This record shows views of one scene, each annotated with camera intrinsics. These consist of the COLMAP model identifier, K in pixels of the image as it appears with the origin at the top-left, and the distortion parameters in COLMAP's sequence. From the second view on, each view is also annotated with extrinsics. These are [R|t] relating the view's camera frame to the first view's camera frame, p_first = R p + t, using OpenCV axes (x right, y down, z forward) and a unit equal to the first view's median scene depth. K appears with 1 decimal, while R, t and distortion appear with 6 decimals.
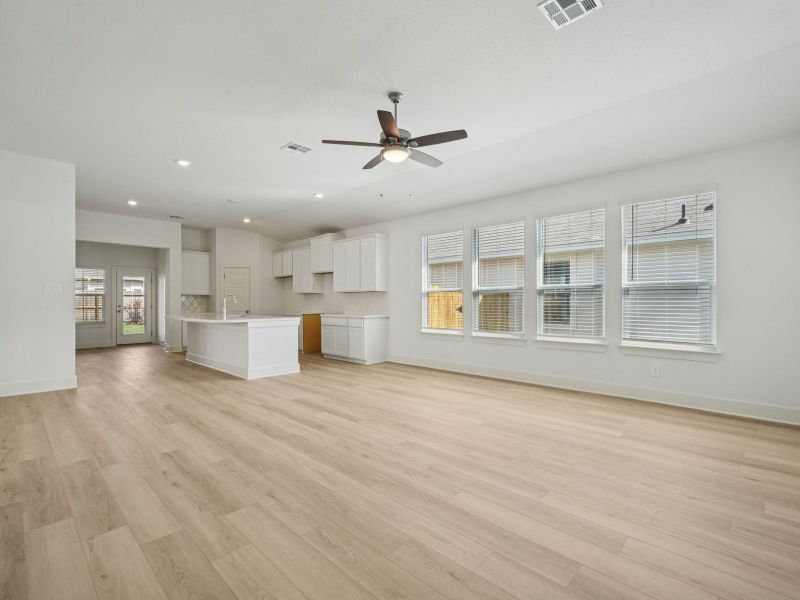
lens RADIAL K [[379.5, 0, 400.0], [0, 379.5, 300.0], [0, 0, 1]] dist [0.004108, 0.000248]
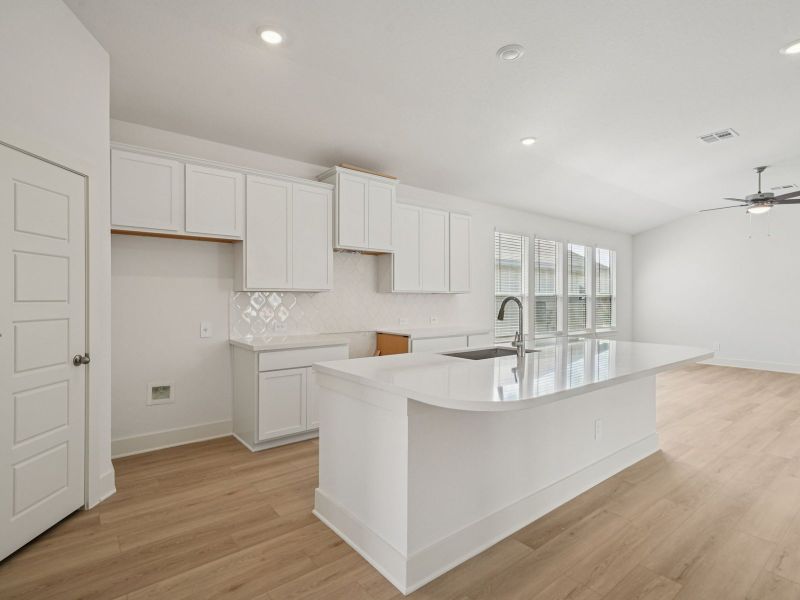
lens RADIAL K [[407.7, 0, 400.0], [0, 407.7, 300.0], [0, 0, 1]] dist [0.002312, 0.001089]
pose [[0.134986, -0.004441, 0.990838, -1.456935], [-0.010995, 0.999922, 0.005979, -0.024426], [-0.990787, -0.011701, 0.134926, 1.788914]]
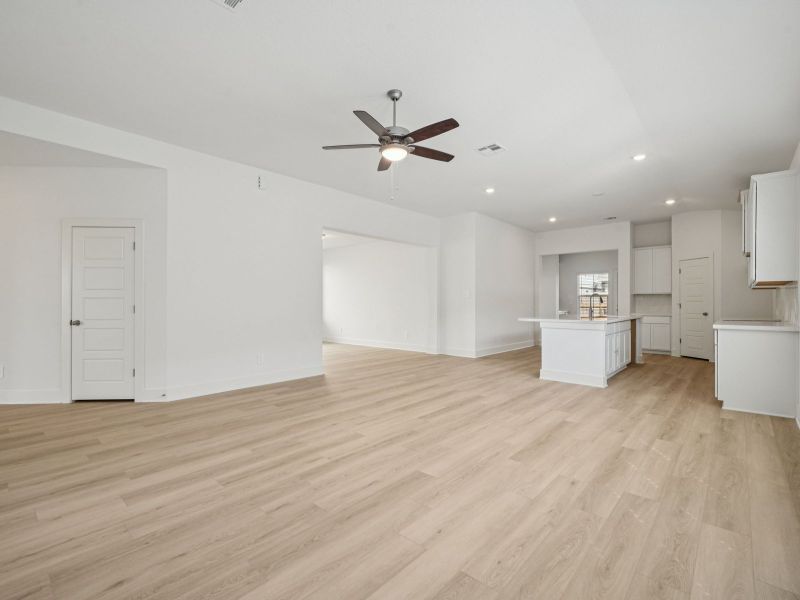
lens RADIAL K [[375.4, 0, 400.0], [0, 375.4, 300.0], [0, 0, 1]] dist [-0.001723, -0.000525]
pose [[0.034034, -0.005542, -0.999405, 0.799472], [0.005060, 0.999973, -0.005373, 0.005845], [0.999408, -0.004874, 0.034061, 0.813075]]
